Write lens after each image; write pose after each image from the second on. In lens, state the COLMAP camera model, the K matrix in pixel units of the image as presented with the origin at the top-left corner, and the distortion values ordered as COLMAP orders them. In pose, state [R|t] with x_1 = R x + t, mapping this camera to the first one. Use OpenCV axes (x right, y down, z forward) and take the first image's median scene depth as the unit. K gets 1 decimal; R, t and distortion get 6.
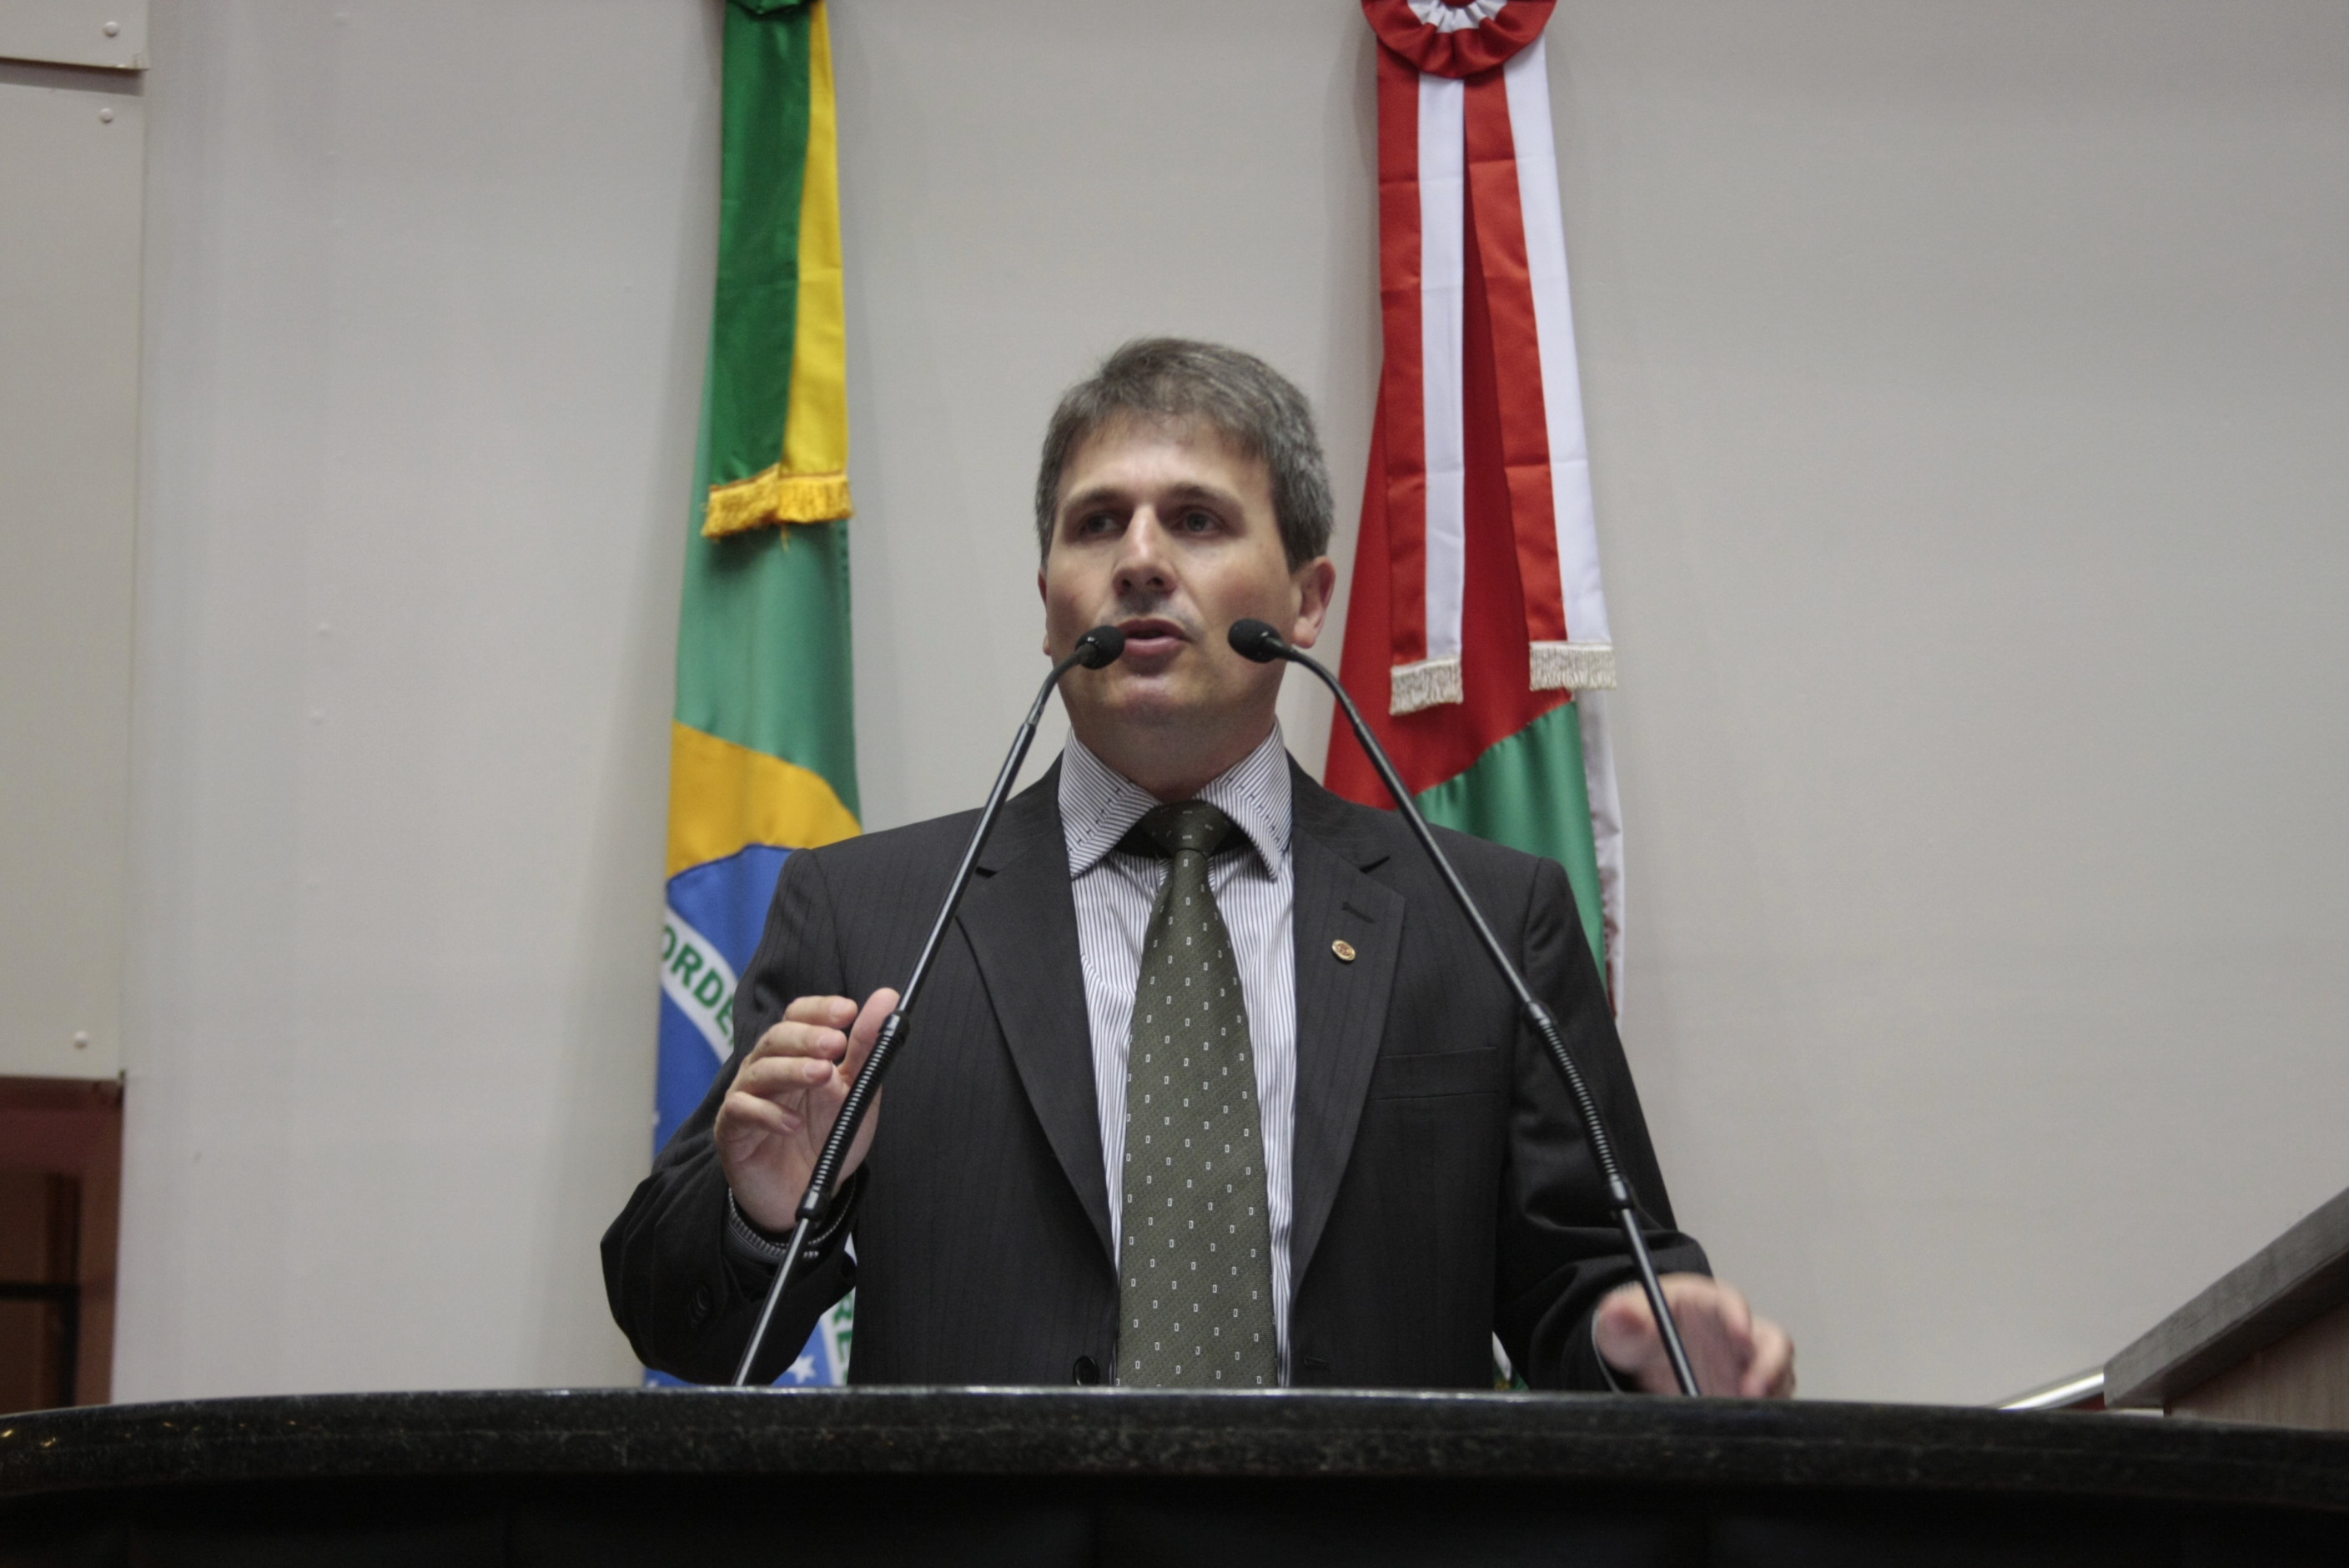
lens RADIAL K [[6290.4, 0, 1166.0], [0, 6290.4, 796.3], [0, 0, 1]] dist [0.064167, 0.000000]
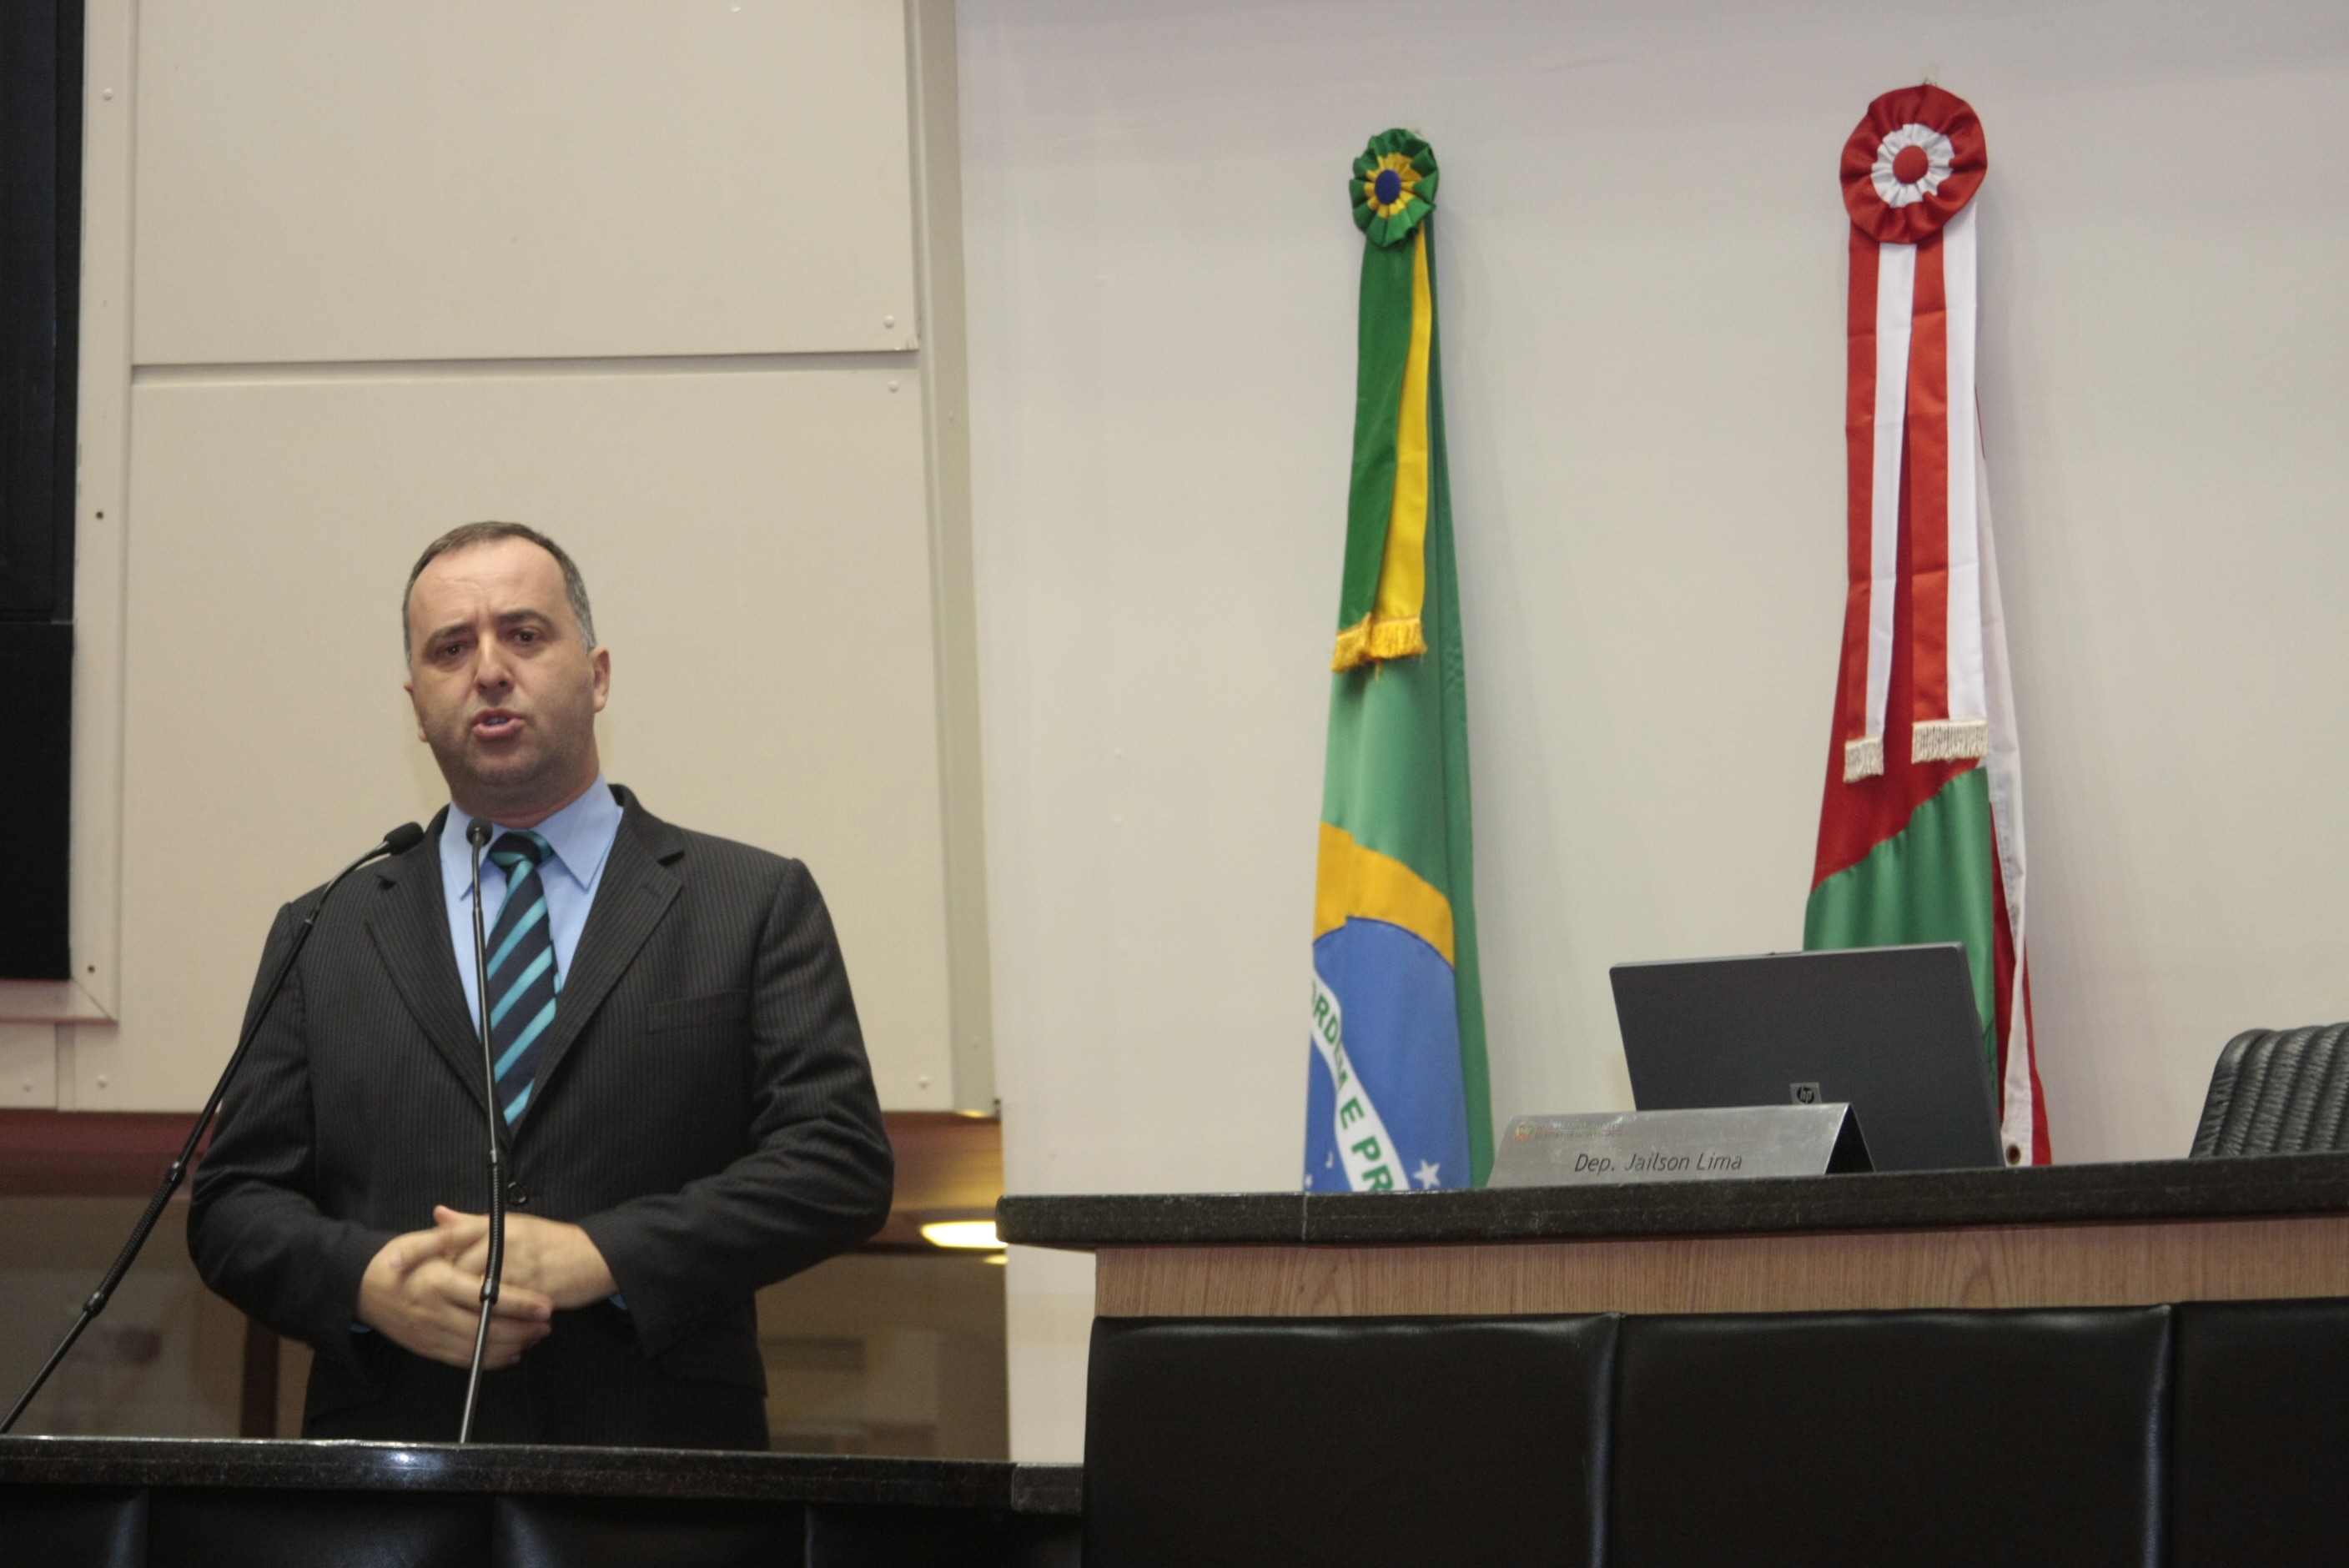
lens RADIAL K [[7369.4, 0, 1032.1], [0, 7369.4, 762.2], [0, 0, 1]] dist [0.282713, 0.000000]
pose [[0.840156, -0.049080, -0.540120, 0.688433], [0.069493, 0.997430, 0.017461, -0.053981], [0.537875, -0.052204, 0.841407, -0.291498]]
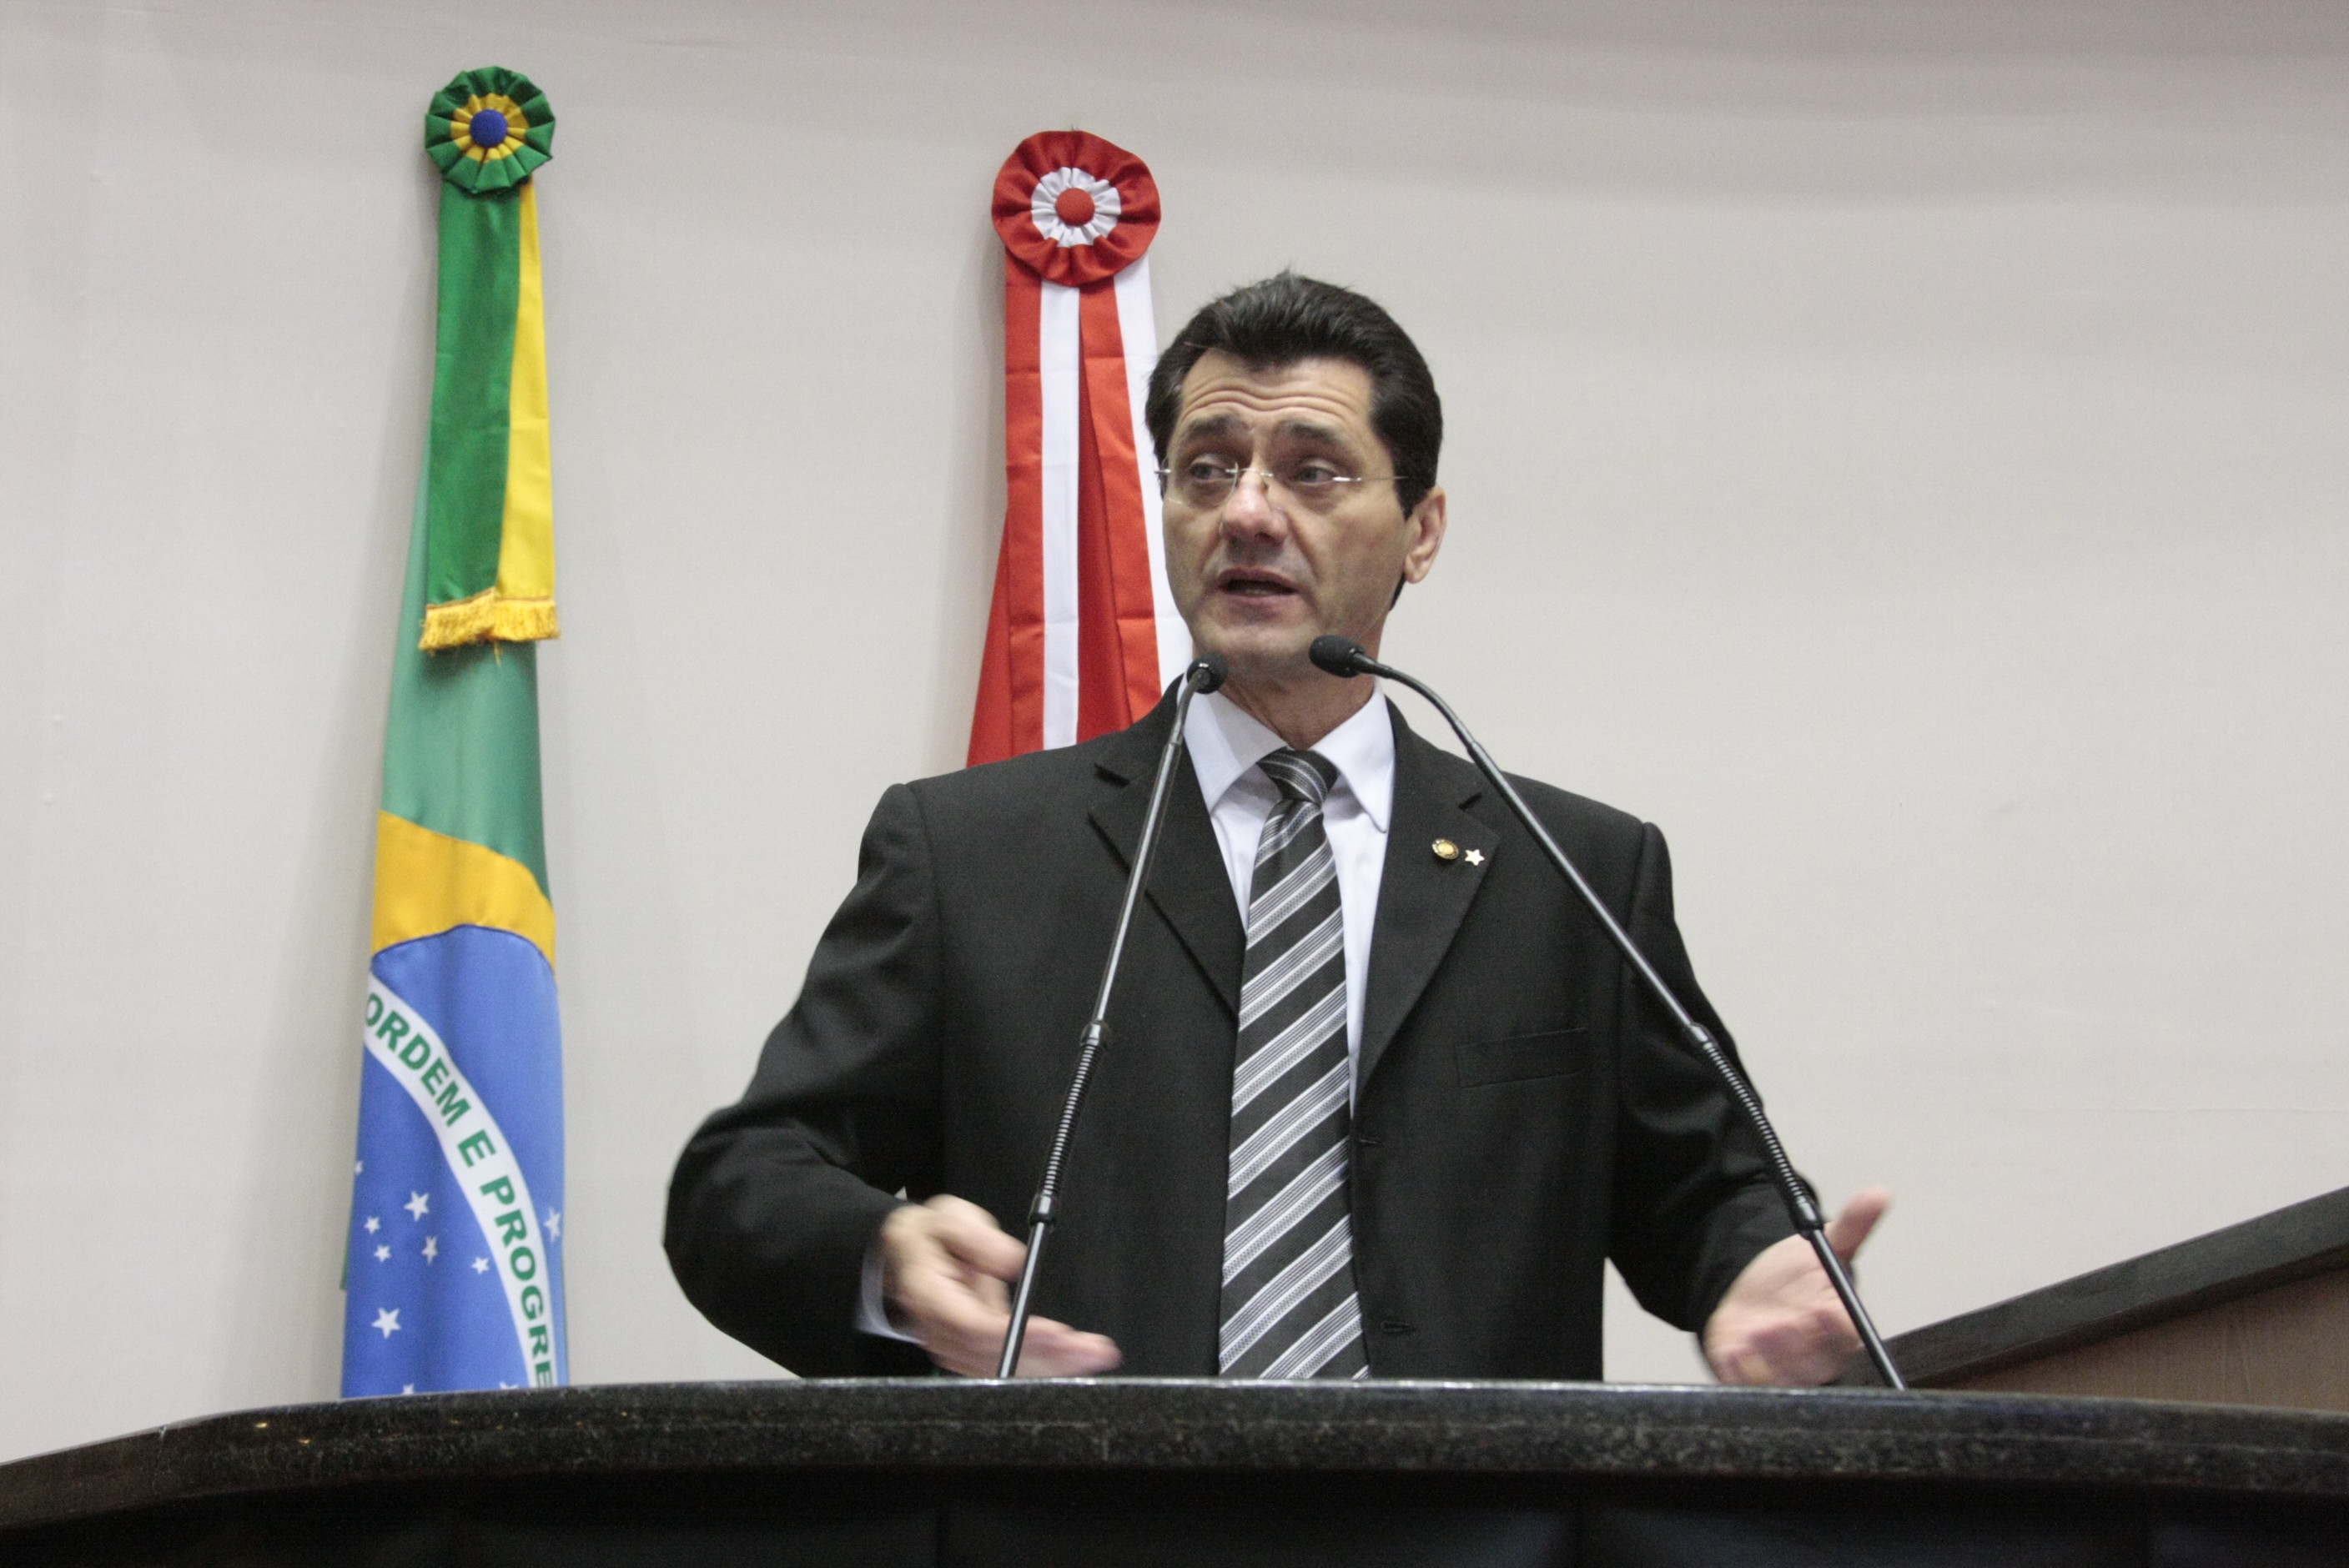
lens RADIAL K [[4830.1, 0, 1158.7], [0, 4830.1, 719.5], [0, 0, 1]] dist [-0.011838, 0.000000]
pose [[0.981047, 0.040867, 0.189410, -0.107675], [-0.030128, 0.997789, -0.059236, 0.018361], [-0.191412, 0.052406, 0.980110, 0.135084]]
